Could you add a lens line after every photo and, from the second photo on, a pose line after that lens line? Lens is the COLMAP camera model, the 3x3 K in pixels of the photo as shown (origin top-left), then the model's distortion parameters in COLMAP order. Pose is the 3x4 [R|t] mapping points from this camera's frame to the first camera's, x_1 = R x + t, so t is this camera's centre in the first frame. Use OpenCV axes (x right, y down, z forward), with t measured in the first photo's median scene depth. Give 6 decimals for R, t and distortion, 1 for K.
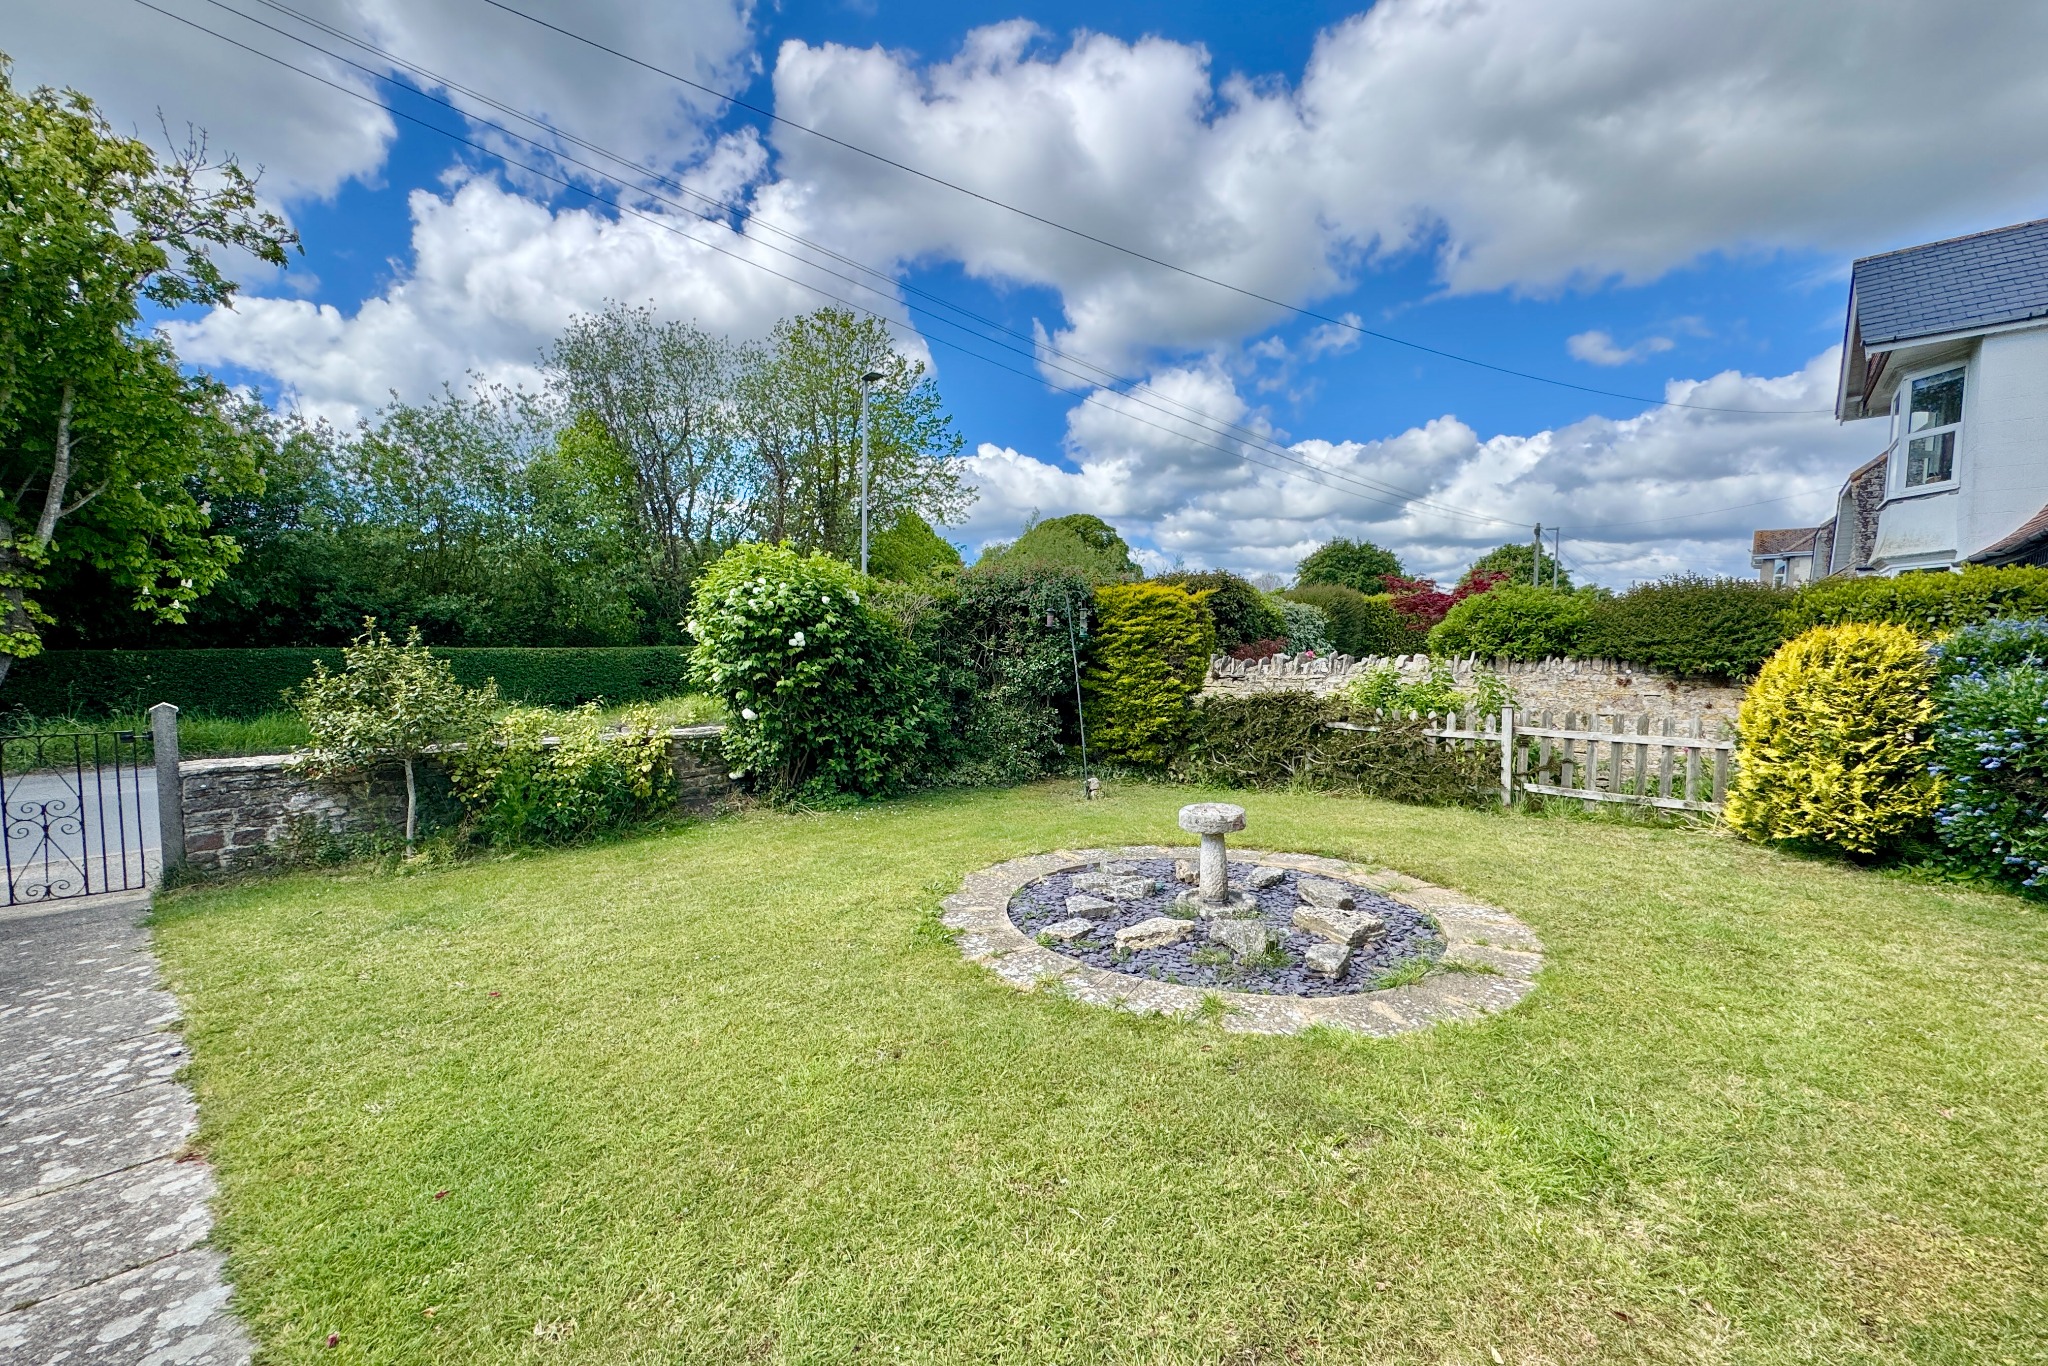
lens RADIAL K [[816.5, 0, 1019.6], [0, 816.5, 683.3], [0, 0, 1]] dist [-0.001177, 0.000597]
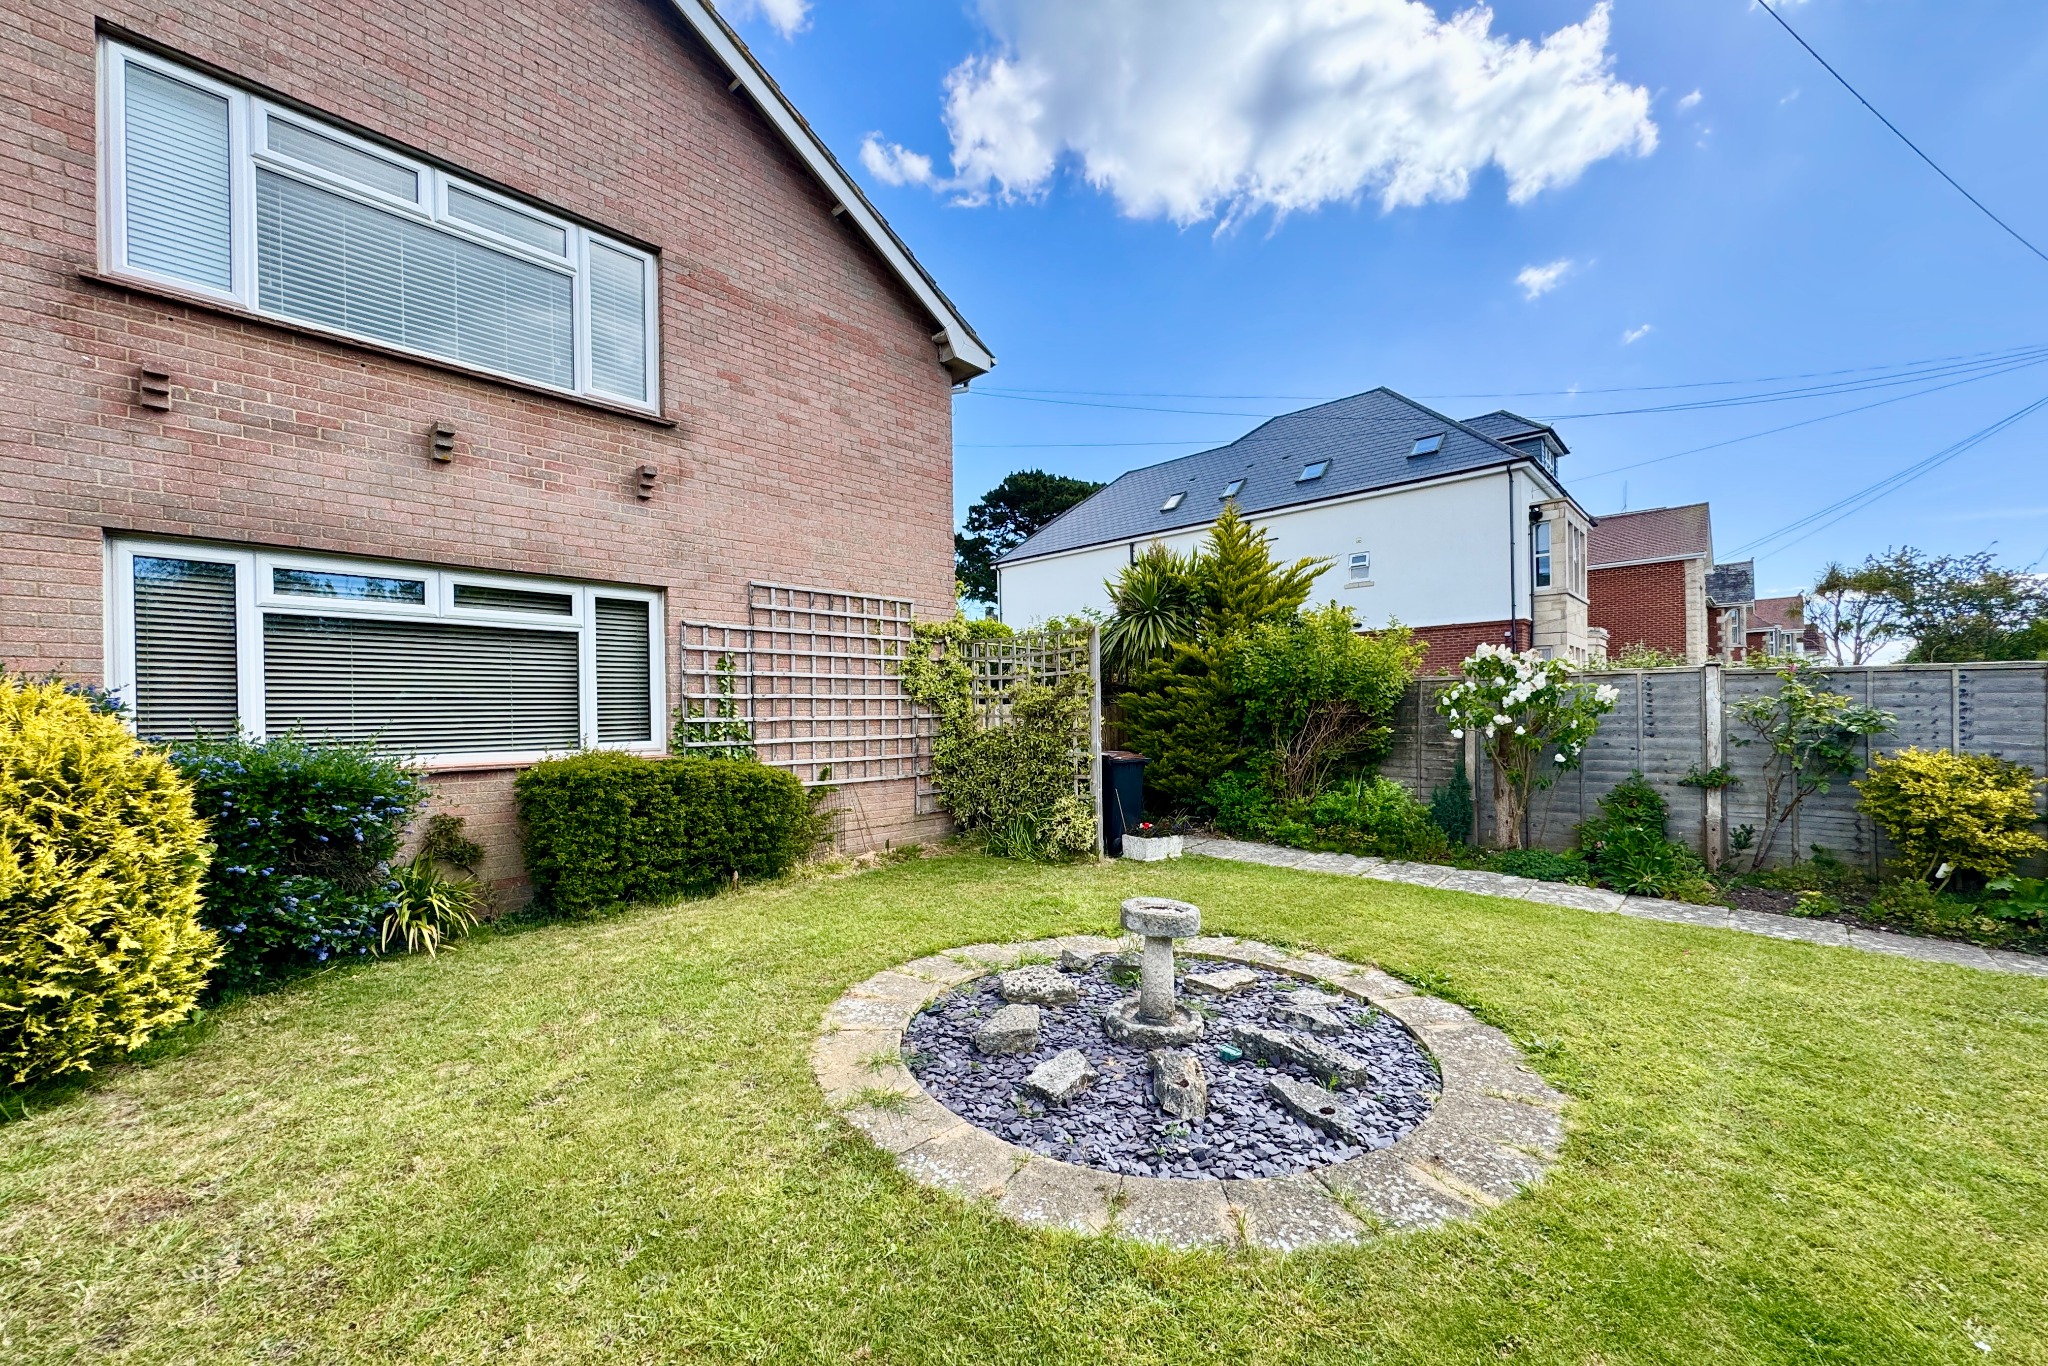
lens RADIAL K [[816.5, 0, 1021.7], [0, 816.5, 711.3], [0, 0, 1]] dist [-0.001177, 0.000597]
pose [[-0.999896, 0.005767, 0.013248, 0.254561], [0.006373, 0.998917, 0.046098, -0.058124], [-0.012967, 0.046177, -0.998849, 1.264752]]
